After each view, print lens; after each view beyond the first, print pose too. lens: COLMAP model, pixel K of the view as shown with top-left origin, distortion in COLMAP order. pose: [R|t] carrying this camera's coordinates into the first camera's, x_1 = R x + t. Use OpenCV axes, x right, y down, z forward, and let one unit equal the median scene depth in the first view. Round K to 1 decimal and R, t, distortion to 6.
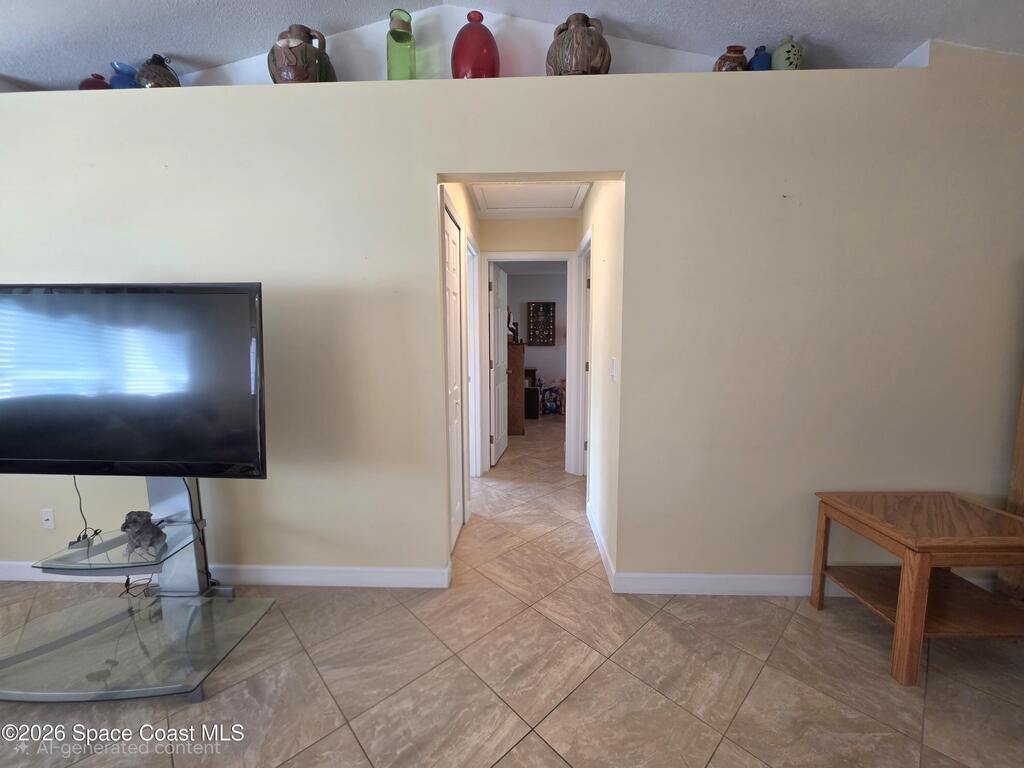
lens RADIAL K [[414.1, 0, 507.9], [0, 414.1, 380.1], [0, 0, 1]] dist [0.000057, -0.000166]
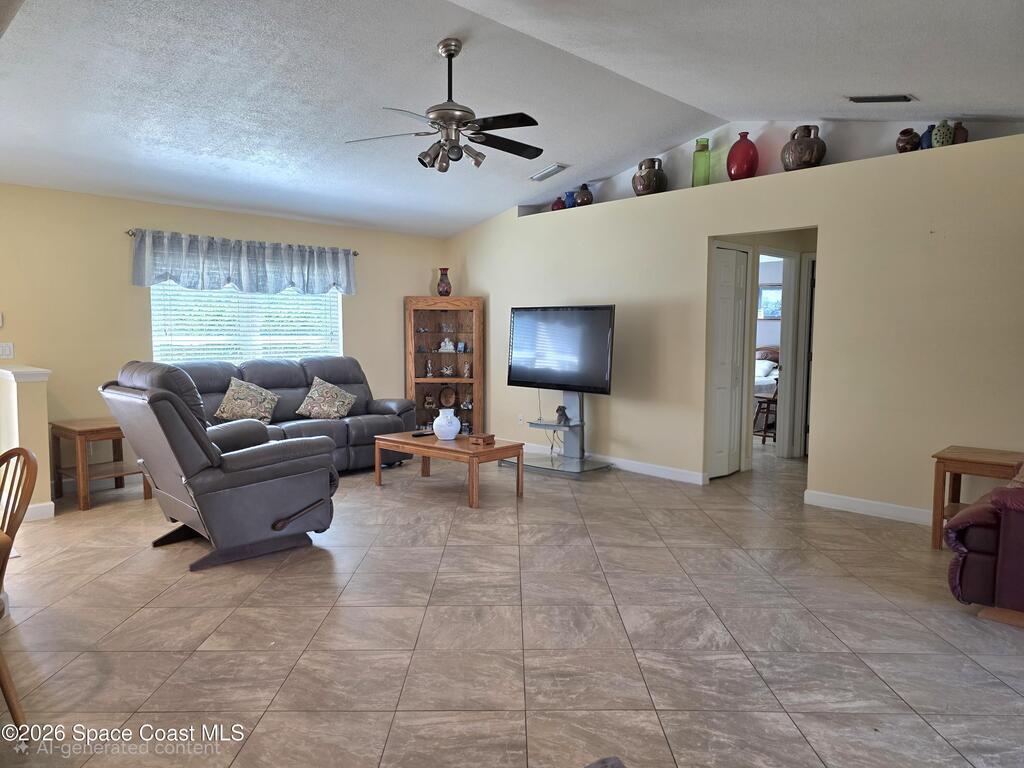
lens RADIAL K [[679.0, 0, 513.2], [0, 679.0, 391.5], [0, 0, 1]] dist [0.033085, -0.003664]
pose [[0.738071, 0.069407, -0.671144, 1.180047], [-0.083879, 0.996417, 0.010801, 0.188555], [0.669489, 0.048323, 0.741248, -1.628579]]
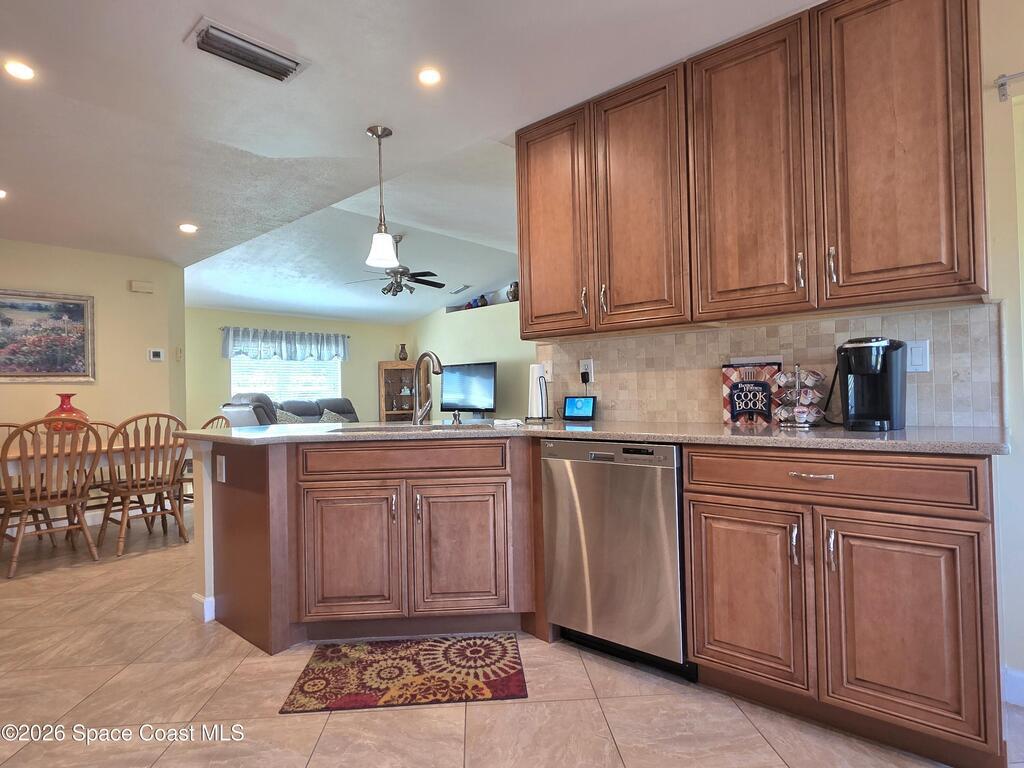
lens RADIAL K [[580.6, 0, 512.0], [0, 580.6, 384.0], [0, 0, 1]] dist [-0.001017, 0.000089]
pose [[0.771293, -0.022226, -0.636092, 2.454115], [-0.054855, 0.993350, -0.101223, 0.424251], [0.634112, 0.112966, 0.764945, -2.510212]]
